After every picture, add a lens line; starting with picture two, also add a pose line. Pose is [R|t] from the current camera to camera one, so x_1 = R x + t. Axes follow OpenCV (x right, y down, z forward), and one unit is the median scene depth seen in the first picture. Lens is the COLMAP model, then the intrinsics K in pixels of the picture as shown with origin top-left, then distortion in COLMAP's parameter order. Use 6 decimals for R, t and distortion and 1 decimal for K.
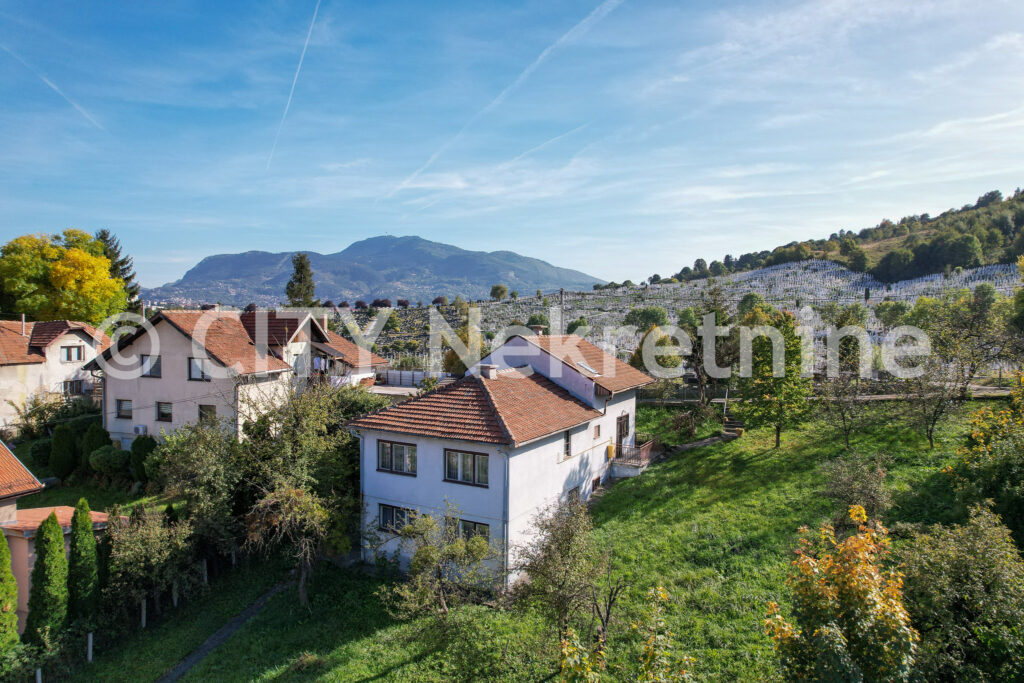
lens RADIAL K [[654.2, 0, 515.8], [0, 654.2, 342.0], [0, 0, 1]] dist [-0.074671, 0.067794]
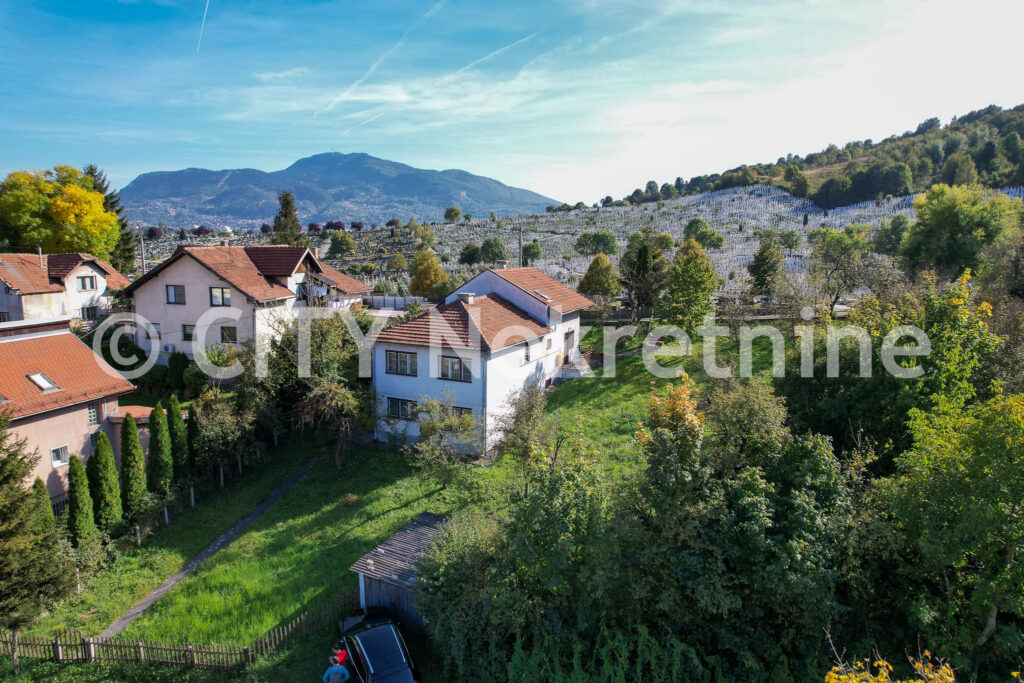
lens RADIAL K [[654.2, 0, 515.8], [0, 654.2, 342.0], [0, 0, 1]] dist [-0.074671, 0.067794]
pose [[0.997378, -0.008595, 0.071861, -0.019773], [-0.000101, 0.992756, 0.120150, -0.012523], [-0.072373, -0.119842, 0.990151, -0.158002]]
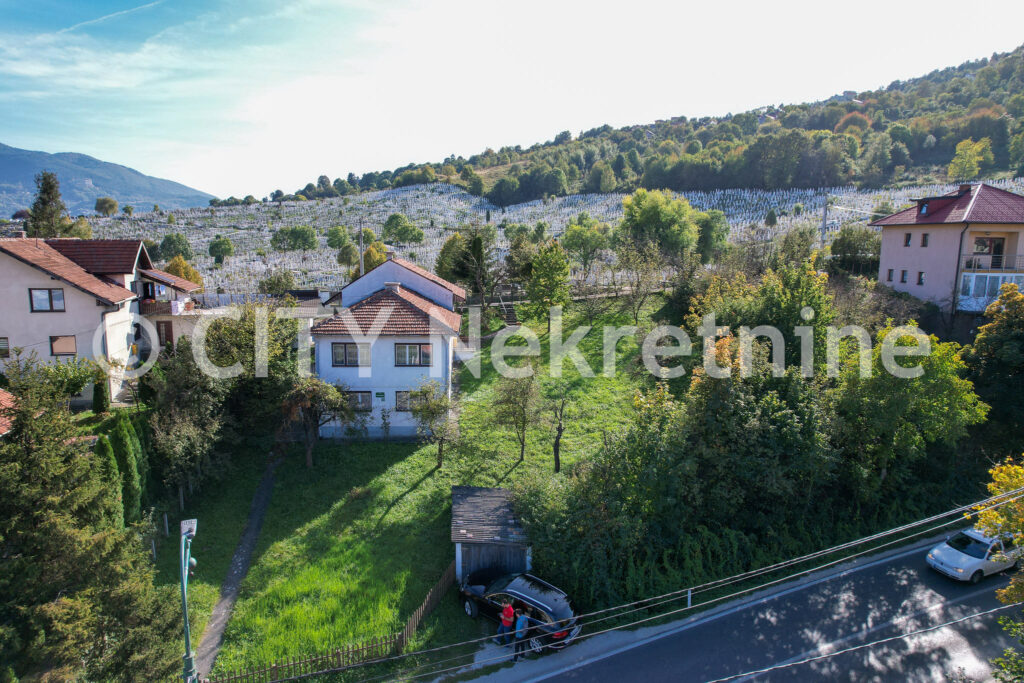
lens RADIAL K [[654.2, 0, 515.8], [0, 654.2, 342.0], [0, 0, 1]] dist [-0.074671, 0.067794]
pose [[0.838737, -0.082962, 0.538180, -0.280666], [0.014421, 0.991364, 0.130346, -0.007451], [-0.544346, -0.101565, 0.832689, -0.131402]]
